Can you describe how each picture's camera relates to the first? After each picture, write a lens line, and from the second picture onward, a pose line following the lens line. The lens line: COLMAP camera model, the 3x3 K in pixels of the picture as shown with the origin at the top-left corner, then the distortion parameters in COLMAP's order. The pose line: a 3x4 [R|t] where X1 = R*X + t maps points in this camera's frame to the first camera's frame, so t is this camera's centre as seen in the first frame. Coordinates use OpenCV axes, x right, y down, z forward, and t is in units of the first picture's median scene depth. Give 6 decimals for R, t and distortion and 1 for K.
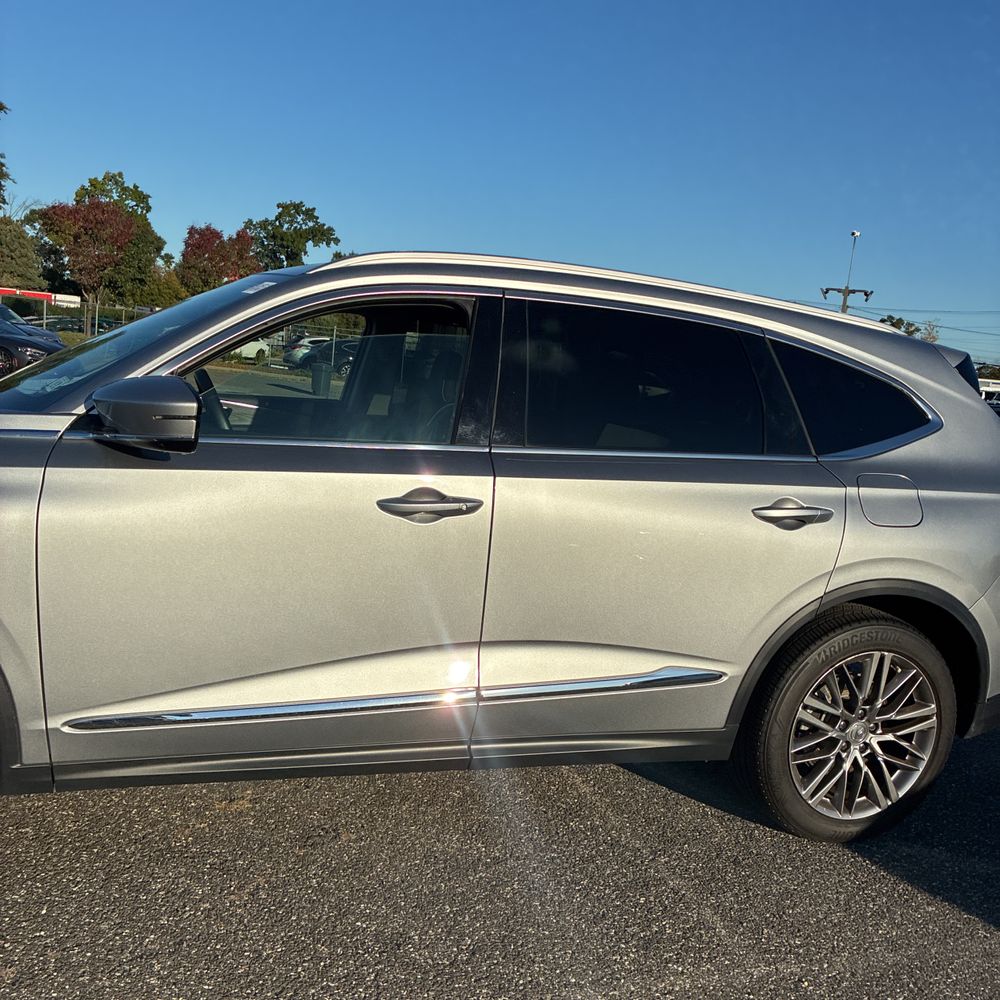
lens RADIAL K [[1013.5, 0, 490.4], [0, 1013.5, 497.8], [0, 0, 1]] dist [0.041028, -0.013652]
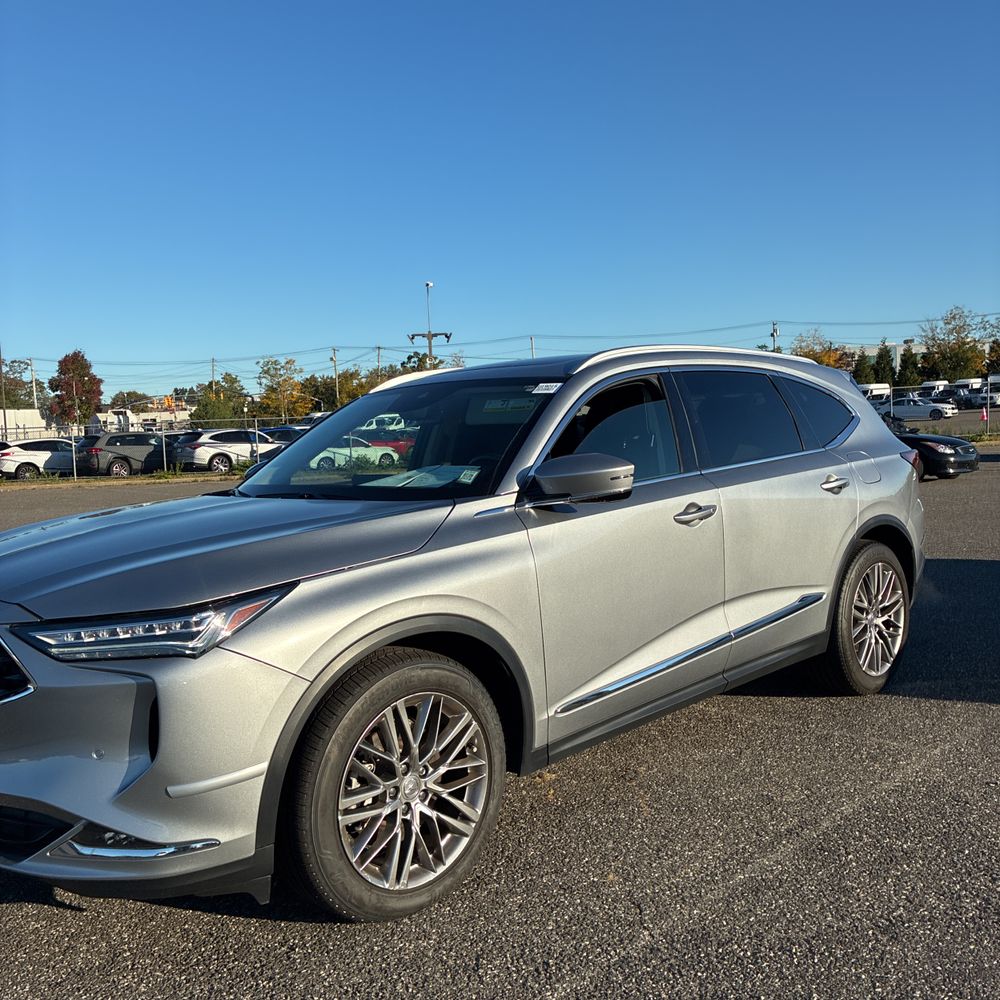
lens RADIAL K [[995.8, 0, 491.2], [0, 995.8, 509.2], [0, 0, 1]] dist [0.048490, -0.031338]
pose [[0.893994, -0.180169, 0.410262, -0.765929], [0.195457, 0.980701, 0.004764, -0.054651], [-0.403202, 0.075930, 0.911955, -0.173594]]
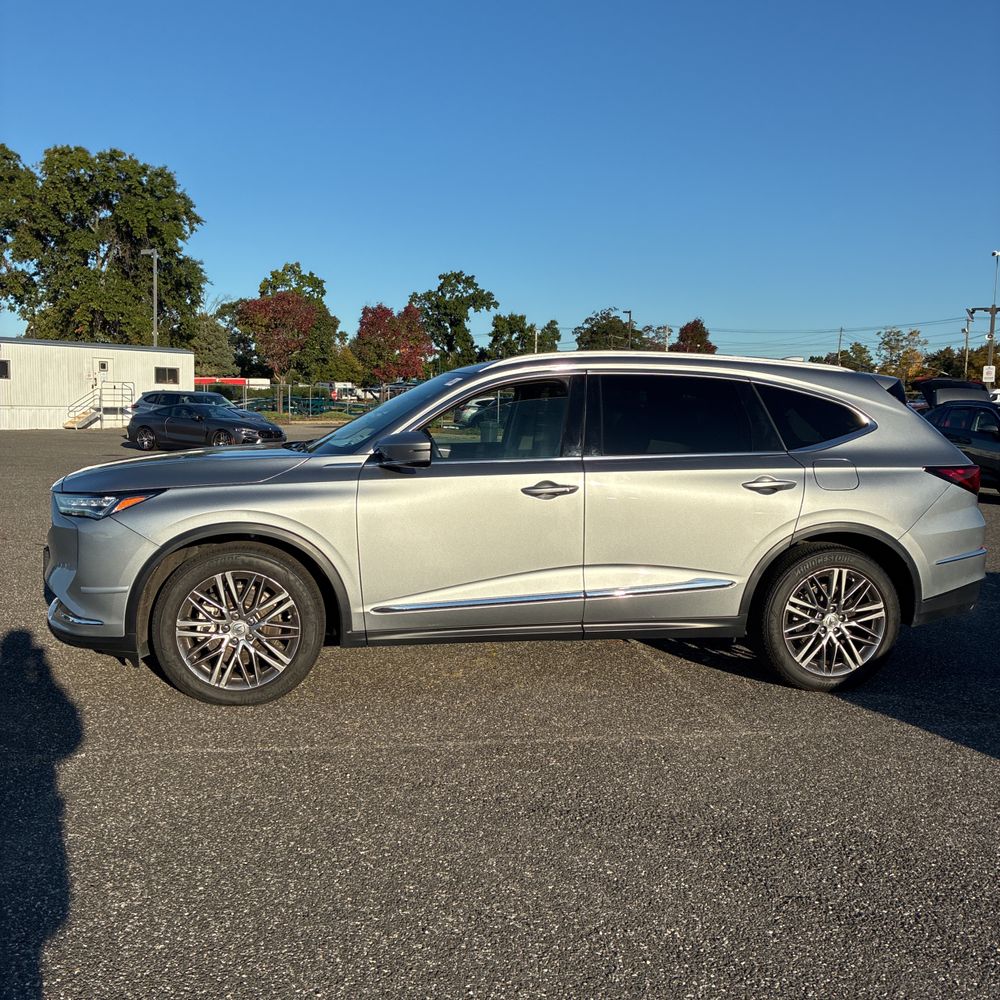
lens RADIAL K [[995.3, 0, 473.4], [0, 995.3, 479.5], [0, 0, 1]] dist [0.028254, -0.002554]
pose [[0.980987, -0.068545, -0.181564, 0.110508], [0.056203, 0.995800, -0.072281, 0.091831], [0.185756, 0.060702, 0.980719, -0.666147]]
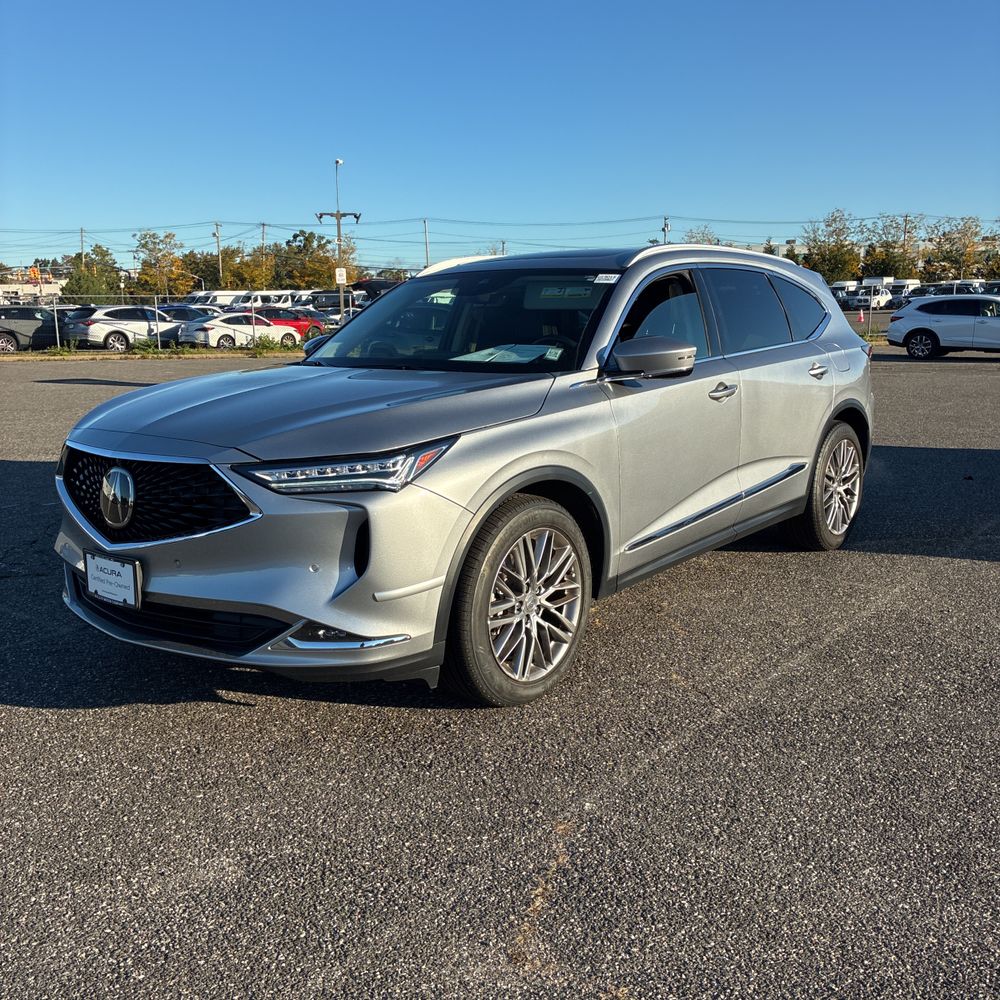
lens RADIAL K [[992.6, 0, 500.0], [0, 992.6, 500.0], [0, 0, 1]] dist [0.073033, -0.103934]
pose [[0.842173, -0.211806, 0.495866, -1.063317], [0.171599, 0.977087, 0.125915, -0.078448], [-0.511174, -0.020952, 0.859222, -0.241321]]
